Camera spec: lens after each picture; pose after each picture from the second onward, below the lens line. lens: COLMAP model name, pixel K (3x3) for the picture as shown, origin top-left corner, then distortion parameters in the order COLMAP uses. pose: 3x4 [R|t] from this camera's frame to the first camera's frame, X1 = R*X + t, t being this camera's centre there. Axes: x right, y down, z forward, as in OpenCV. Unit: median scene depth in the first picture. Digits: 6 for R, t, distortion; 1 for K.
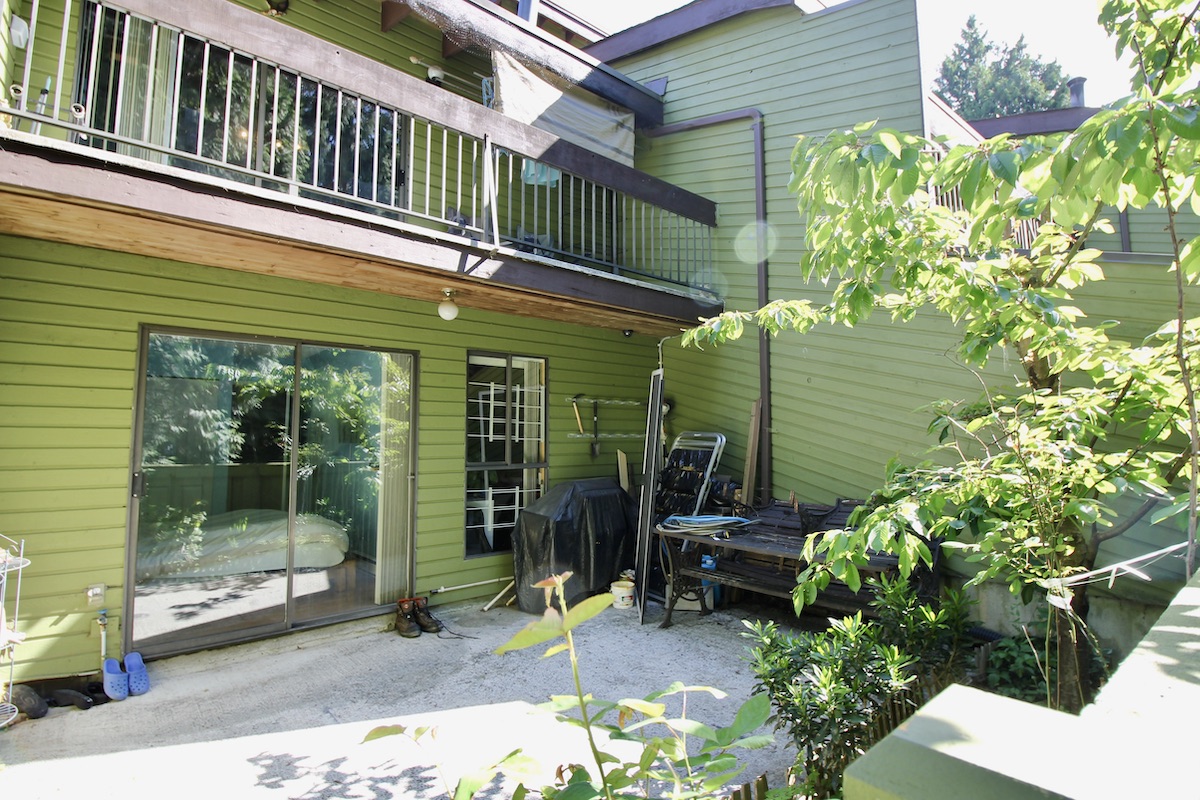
lens RADIAL K [[568.8, 0, 605.6], [0, 568.8, 389.6], [0, 0, 1]] dist [0.001171, -0.014096]
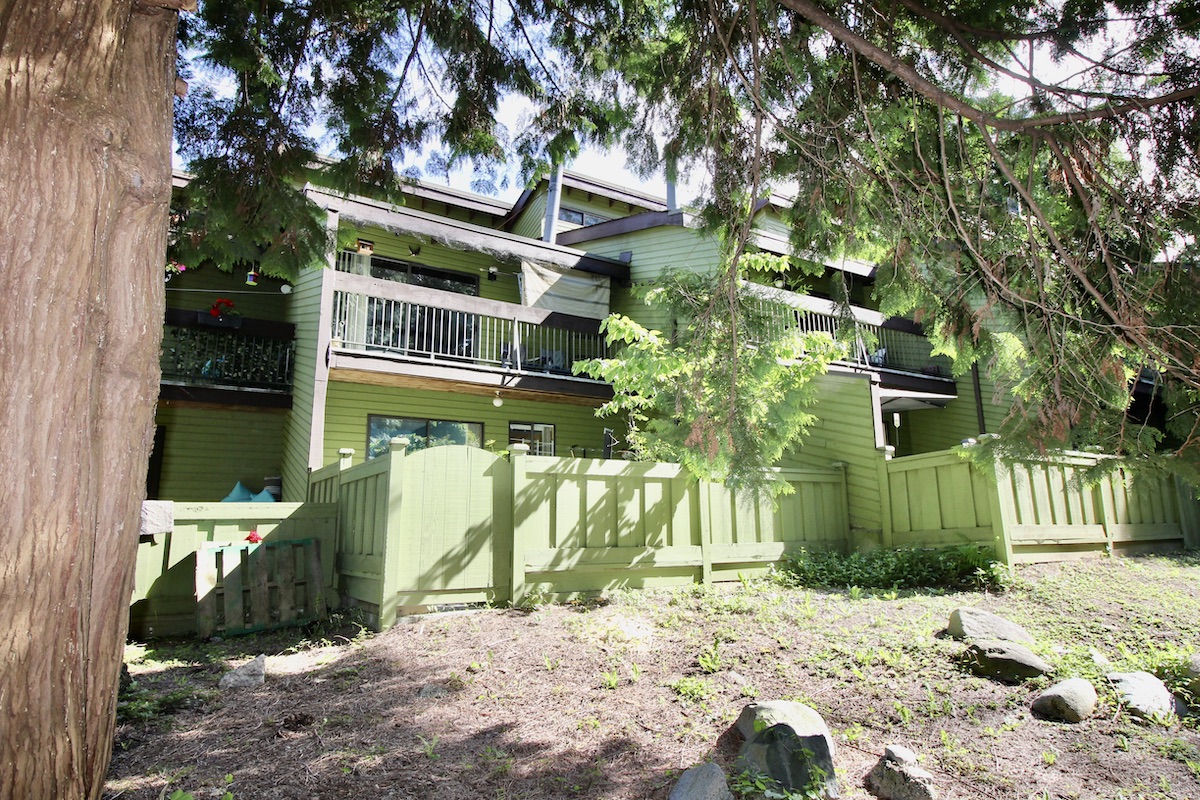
lens RADIAL K [[662.4, 0, 600.0], [0, 662.4, 400.0], [0, 0, 1]] dist [0.000508, -0.000104]
pose [[0.987415, -0.029887, -0.155300, 0.448268], [0.014934, 0.995214, -0.096570, 0.086187], [0.157443, 0.093035, 0.983136, -1.258212]]
